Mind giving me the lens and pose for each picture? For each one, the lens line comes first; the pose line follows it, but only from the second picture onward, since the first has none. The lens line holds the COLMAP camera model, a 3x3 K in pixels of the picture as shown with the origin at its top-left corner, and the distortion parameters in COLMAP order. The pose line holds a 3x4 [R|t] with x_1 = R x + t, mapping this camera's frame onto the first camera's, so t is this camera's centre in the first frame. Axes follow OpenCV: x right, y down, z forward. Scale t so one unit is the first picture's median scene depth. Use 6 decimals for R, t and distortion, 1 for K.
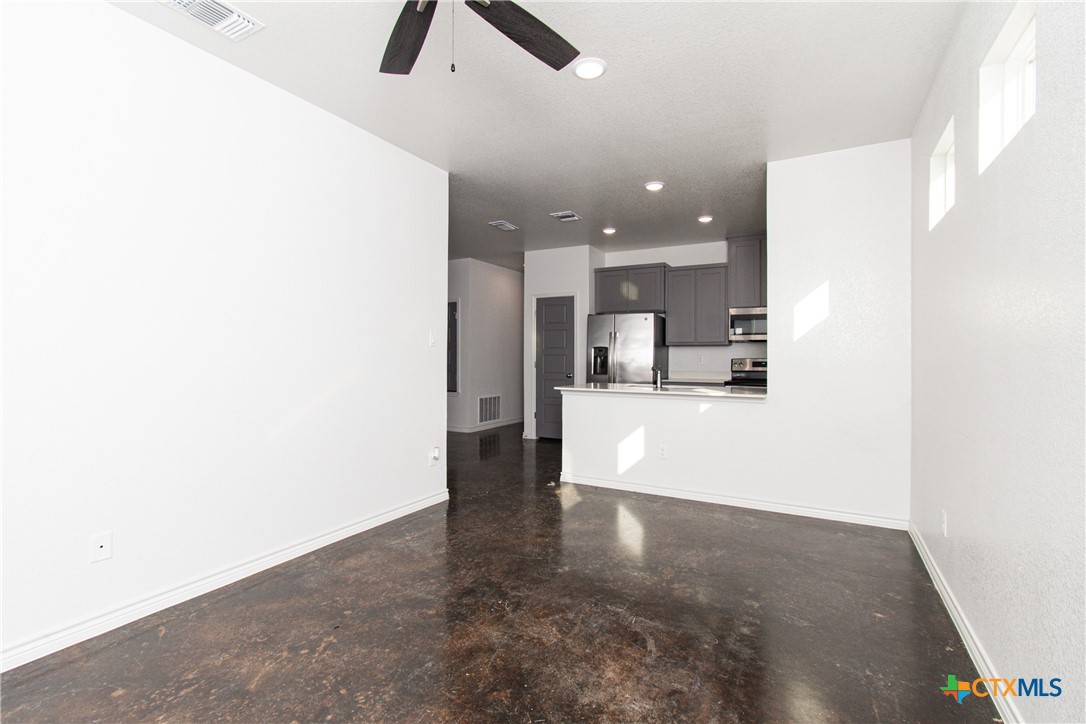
lens RADIAL K [[498.3, 0, 554.3], [0, 498.3, 352.6], [0, 0, 1]] dist [0.000531, -0.000272]
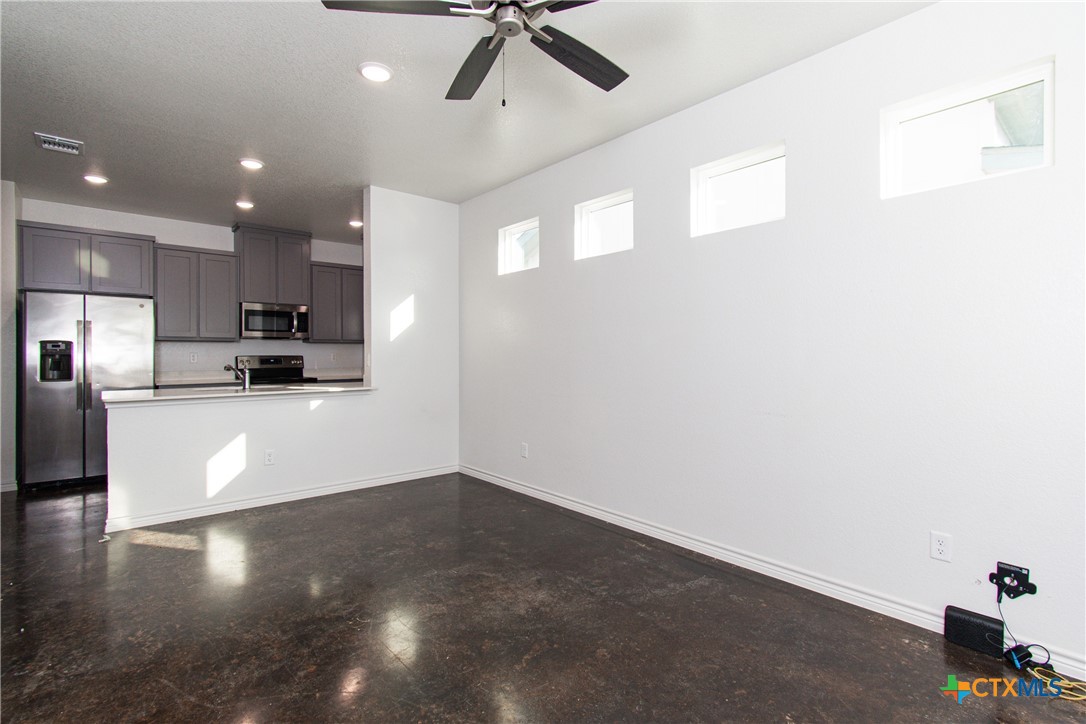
lens RADIAL K [[498.3, 0, 554.3], [0, 498.3, 352.6], [0, 0, 1]] dist [0.000531, -0.000272]
pose [[0.344524, -0.002756, 0.938773, -0.718511], [-0.004332, 0.999980, 0.004525, -0.002374], [-0.938767, -0.005626, 0.344506, 0.285912]]
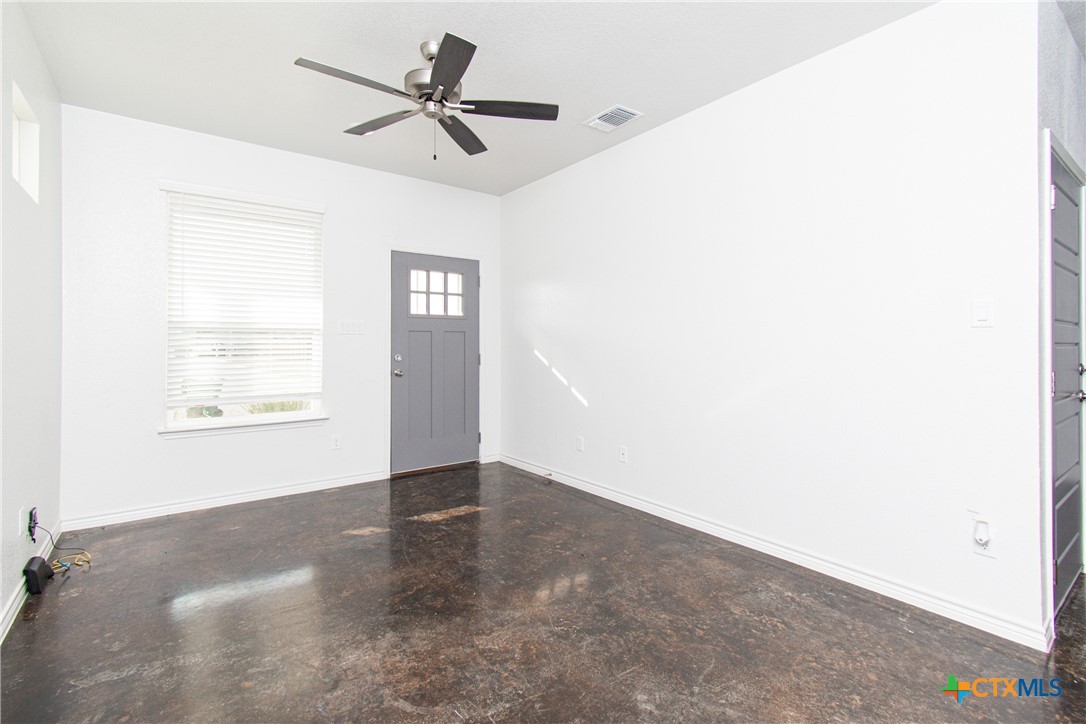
lens RADIAL K [[508.2, 0, 545.0], [0, 508.2, 343.4], [0, 0, 1]] dist [-0.001623, -0.000692]
pose [[-0.429307, -0.006670, -0.903134, 0.612351], [-0.000060, 0.999973, -0.007357, 0.011927], [0.903158, -0.003104, -0.429296, 1.142503]]
